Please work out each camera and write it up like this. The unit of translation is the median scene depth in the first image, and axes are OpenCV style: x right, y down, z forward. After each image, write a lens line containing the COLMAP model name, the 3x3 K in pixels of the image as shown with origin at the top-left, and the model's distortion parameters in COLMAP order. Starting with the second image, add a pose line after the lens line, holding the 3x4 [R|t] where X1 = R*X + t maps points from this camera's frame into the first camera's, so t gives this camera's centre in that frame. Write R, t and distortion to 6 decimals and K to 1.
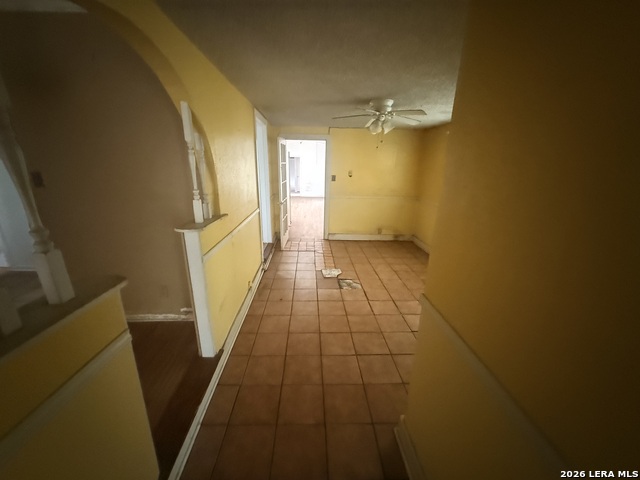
lens RADIAL K [[256.7, 0, 320.0], [0, 256.7, 240.0], [0, 0, 1]] dist [-0.002065, 0.000040]
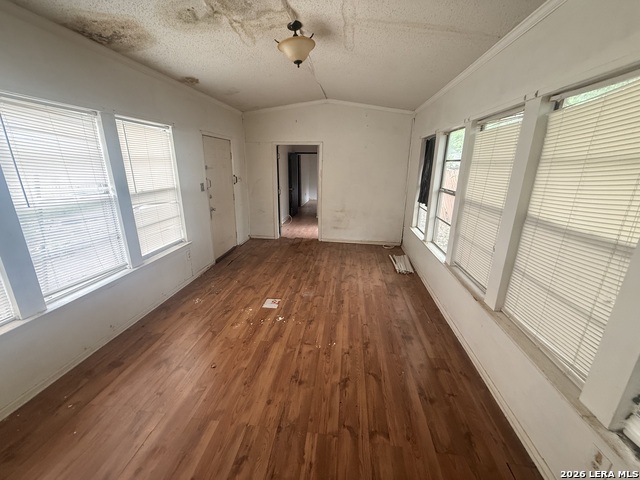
lens RADIAL K [[256.7, 0, 320.0], [0, 256.7, 240.0], [0, 0, 1]] dist [-0.002065, 0.000040]
pose [[0.987408, 0.040835, -0.152832, -0.033643], [-0.042507, 0.999067, -0.007690, -0.484211], [0.152376, 0.014089, 0.988222, 1.710052]]
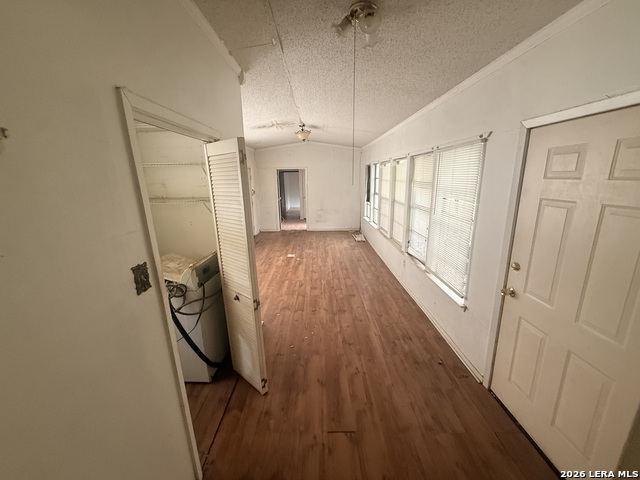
lens RADIAL K [[256.7, 0, 320.0], [0, 256.7, 240.0], [0, 0, 1]] dist [-0.002065, 0.000040]
pose [[0.998730, -0.023929, -0.044342, -0.052863], [0.021574, 0.998370, -0.052848, -0.325733], [0.045534, 0.051824, 0.997618, 1.087227]]
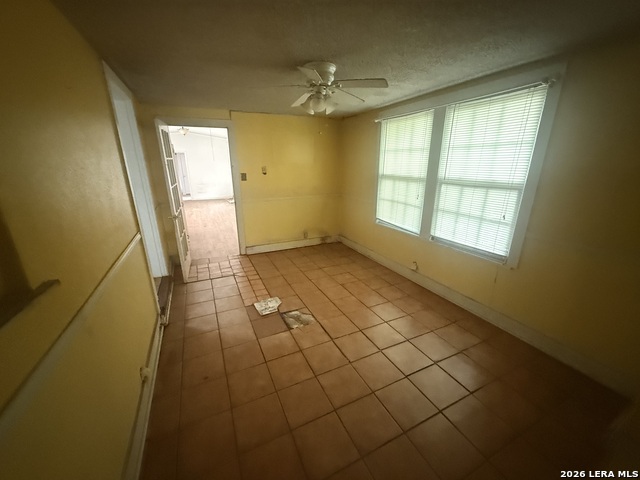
lens RADIAL K [[256.7, 0, 320.0], [0, 256.7, 240.0], [0, 0, 1]] dist [-0.002065, 0.000040]
pose [[0.920173, -0.136852, 0.366816, -0.049692], [0.131657, 0.990517, 0.039275, -0.053982], [-0.368712, 0.012154, 0.929464, 0.200655]]
